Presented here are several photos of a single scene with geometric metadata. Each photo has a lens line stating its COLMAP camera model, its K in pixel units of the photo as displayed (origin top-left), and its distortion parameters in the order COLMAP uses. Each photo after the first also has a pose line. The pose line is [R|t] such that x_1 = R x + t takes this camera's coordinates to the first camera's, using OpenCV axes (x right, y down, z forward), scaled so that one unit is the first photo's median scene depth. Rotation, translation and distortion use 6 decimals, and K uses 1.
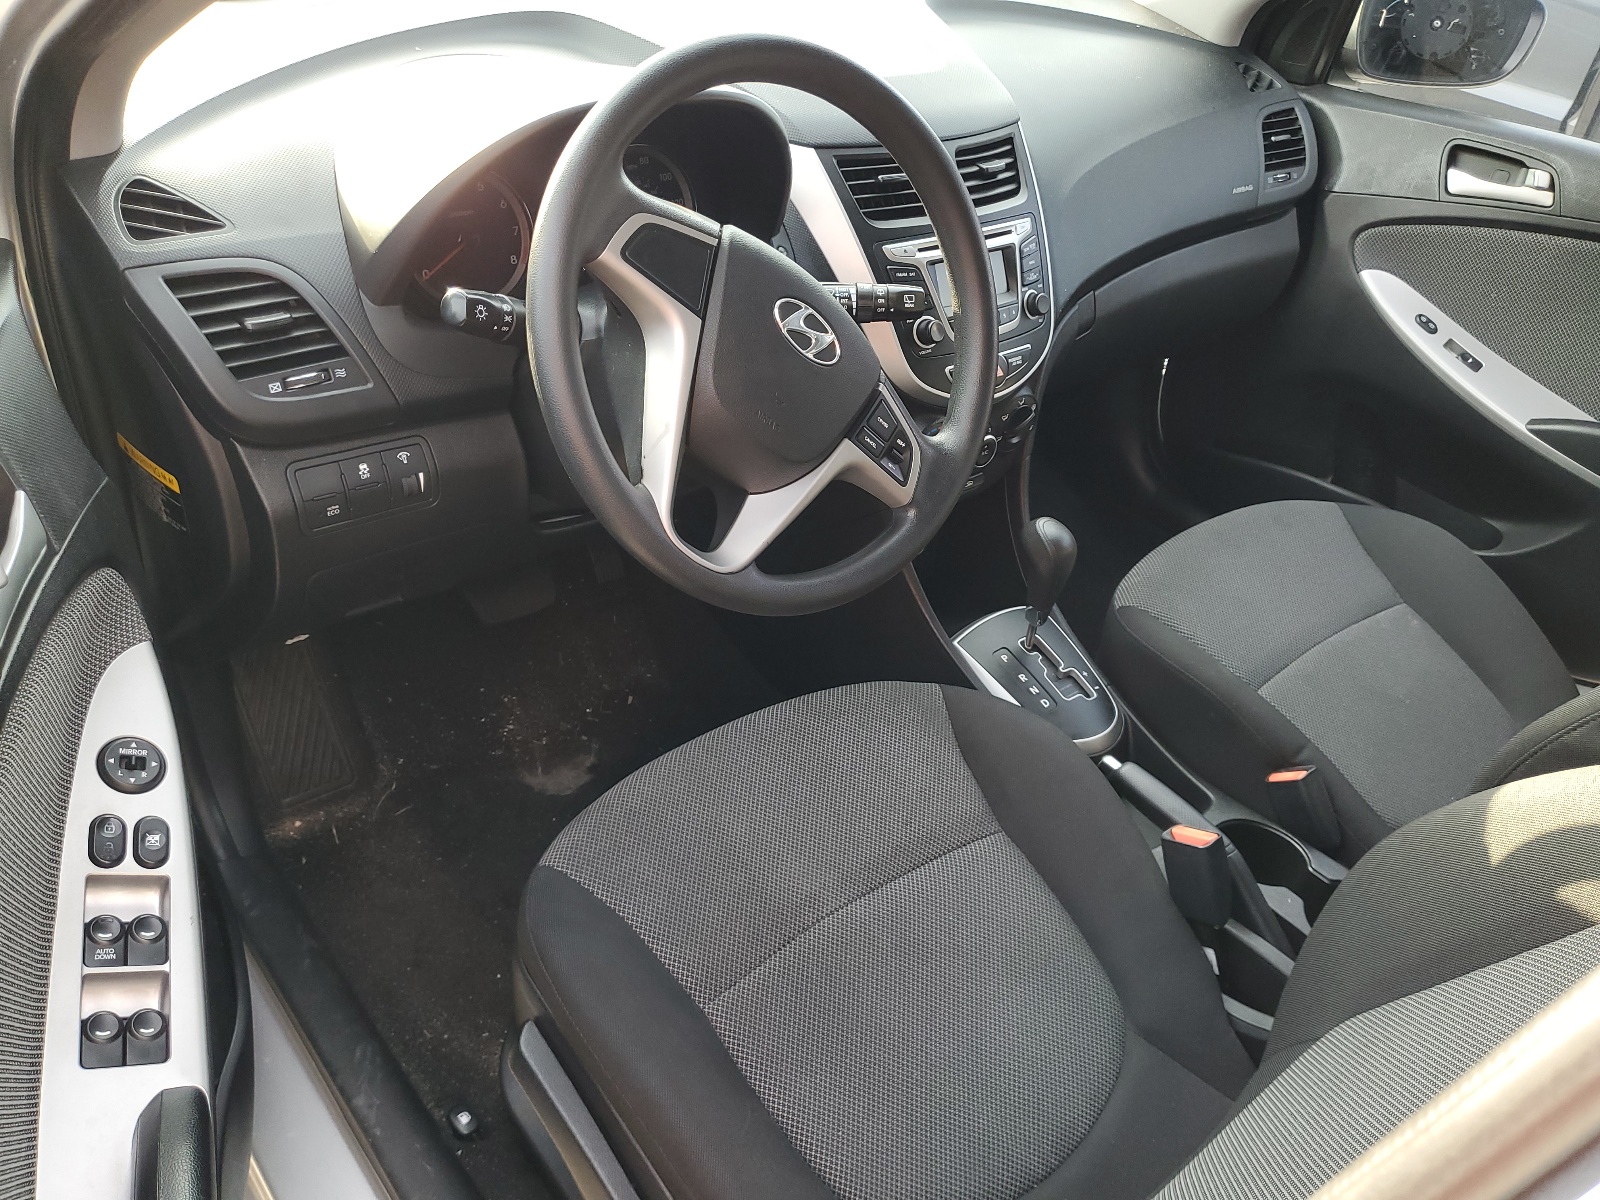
lens RADIAL K [[1206.3, 0, 800.0], [0, 1206.3, 600.0], [0, 0, 1]] dist [0.002376, -0.000586]
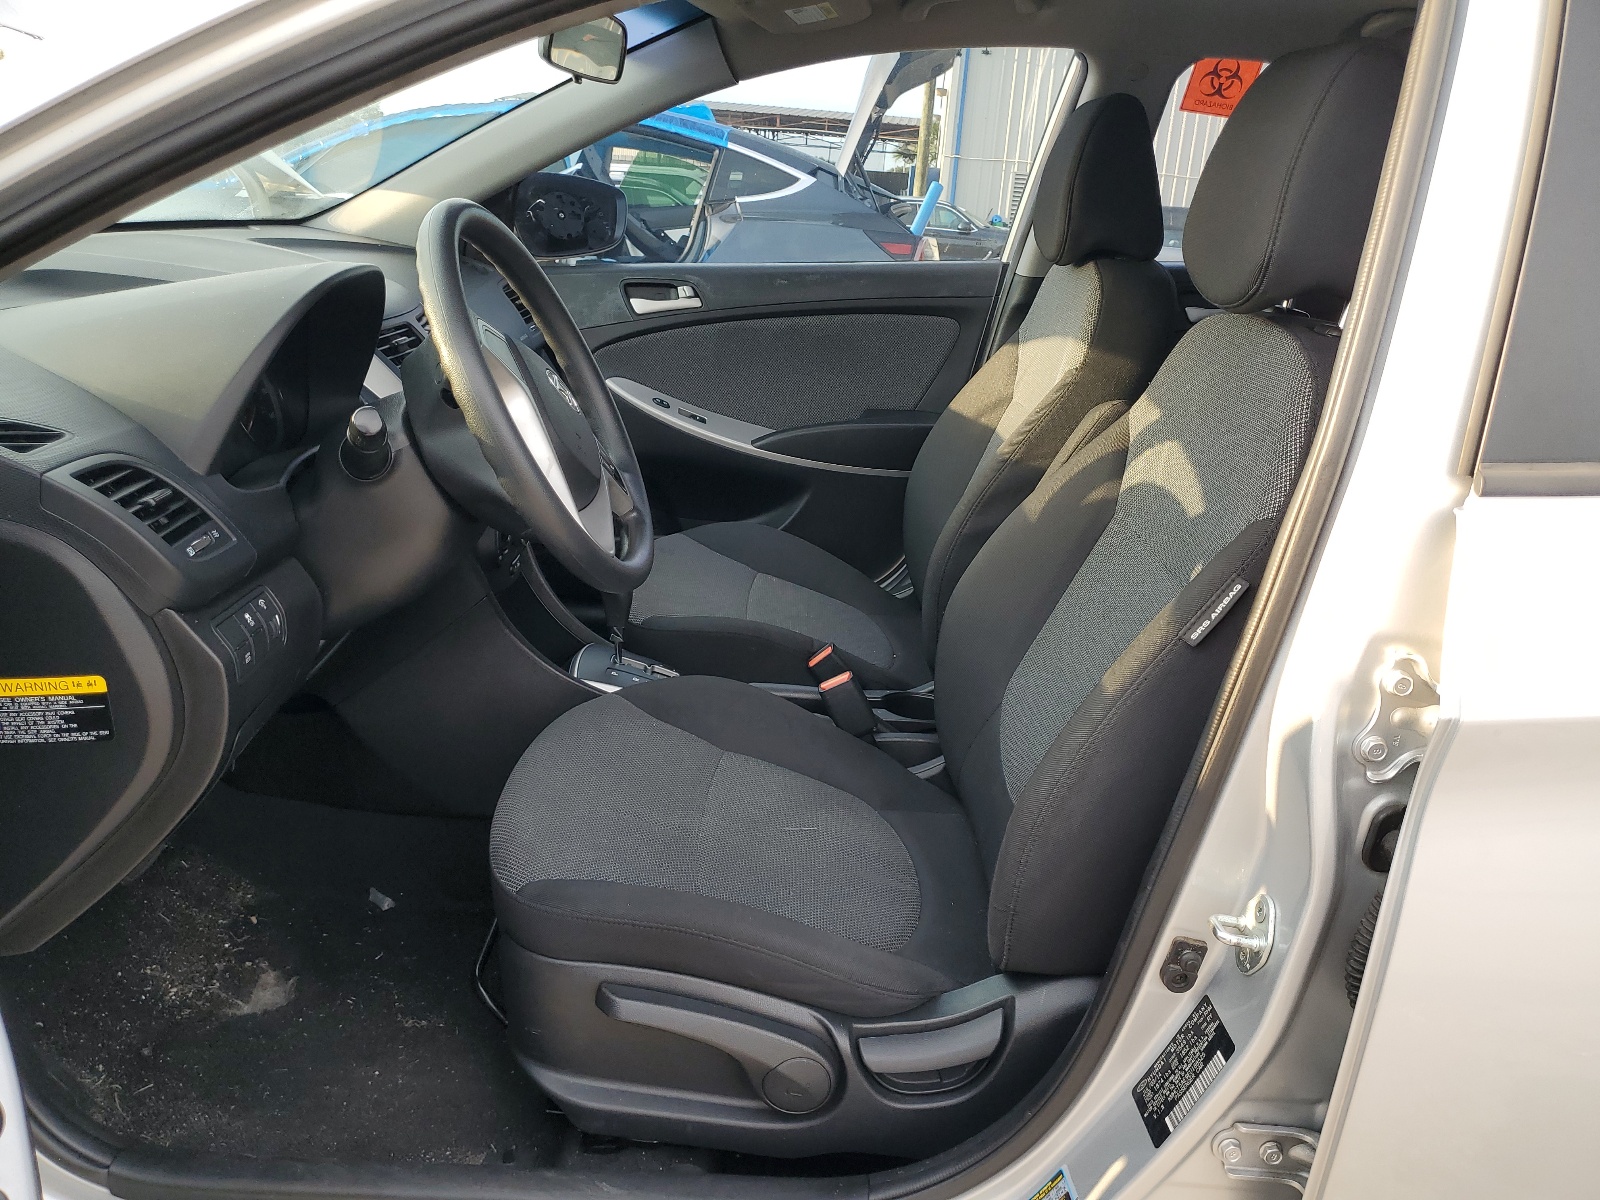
lens RADIAL K [[1206.3, 0, 800.0], [0, 1206.3, 600.0], [0, 0, 1]] dist [0.002376, -0.000586]
pose [[0.656433, -0.340471, 0.673183, -0.423681], [0.469604, 0.882803, -0.011431, 0.068311], [-0.590396, 0.323634, 0.739388, -0.056626]]
